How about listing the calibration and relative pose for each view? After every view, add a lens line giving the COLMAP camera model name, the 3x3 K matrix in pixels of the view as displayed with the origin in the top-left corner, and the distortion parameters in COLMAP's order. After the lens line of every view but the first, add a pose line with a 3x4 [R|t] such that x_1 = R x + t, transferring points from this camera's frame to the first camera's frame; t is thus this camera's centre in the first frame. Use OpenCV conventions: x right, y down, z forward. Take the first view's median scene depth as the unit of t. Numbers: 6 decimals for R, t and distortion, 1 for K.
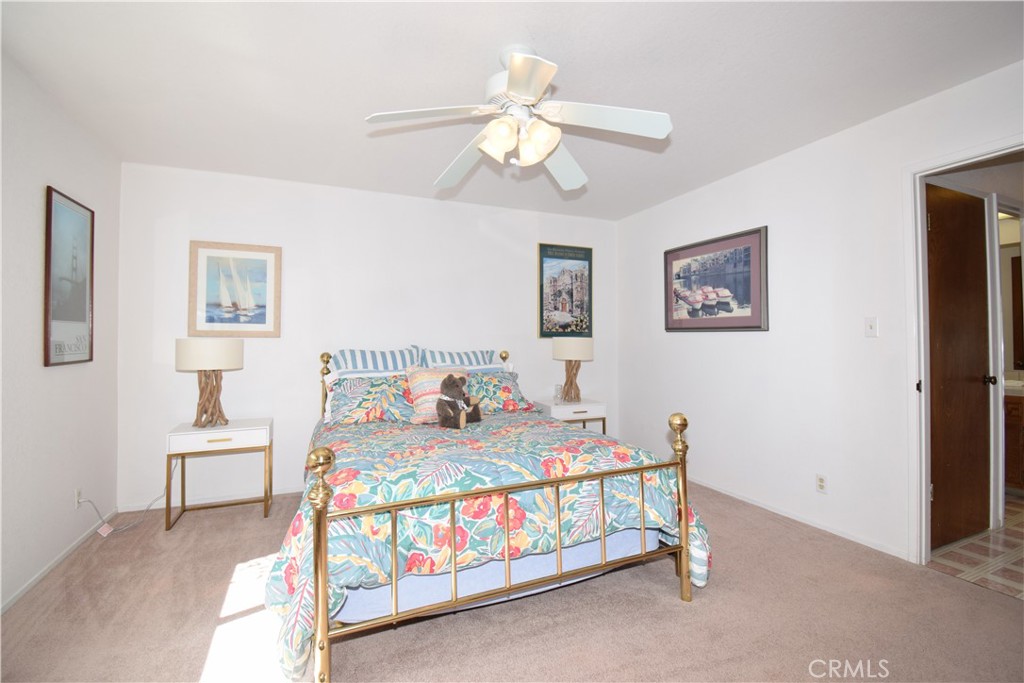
lens RADIAL K [[454.1, 0, 510.3], [0, 454.1, 333.3], [0, 0, 1]] dist [0.018232, -0.024691]
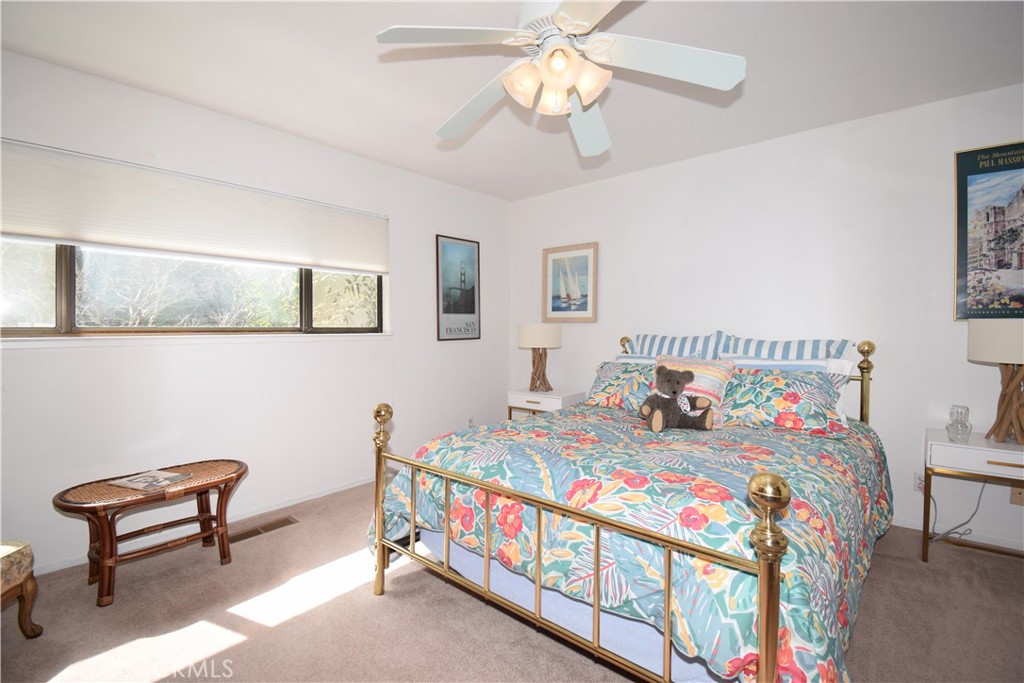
lens RADIAL K [[454.1, 0, 510.3], [0, 454.1, 333.3], [0, 0, 1]] dist [0.018232, -0.024691]
pose [[0.429527, 0.015360, -0.902923, 0.437338], [0.015558, 0.999581, 0.024405, 0.005071], [0.902920, -0.024531, 0.429108, 0.339321]]
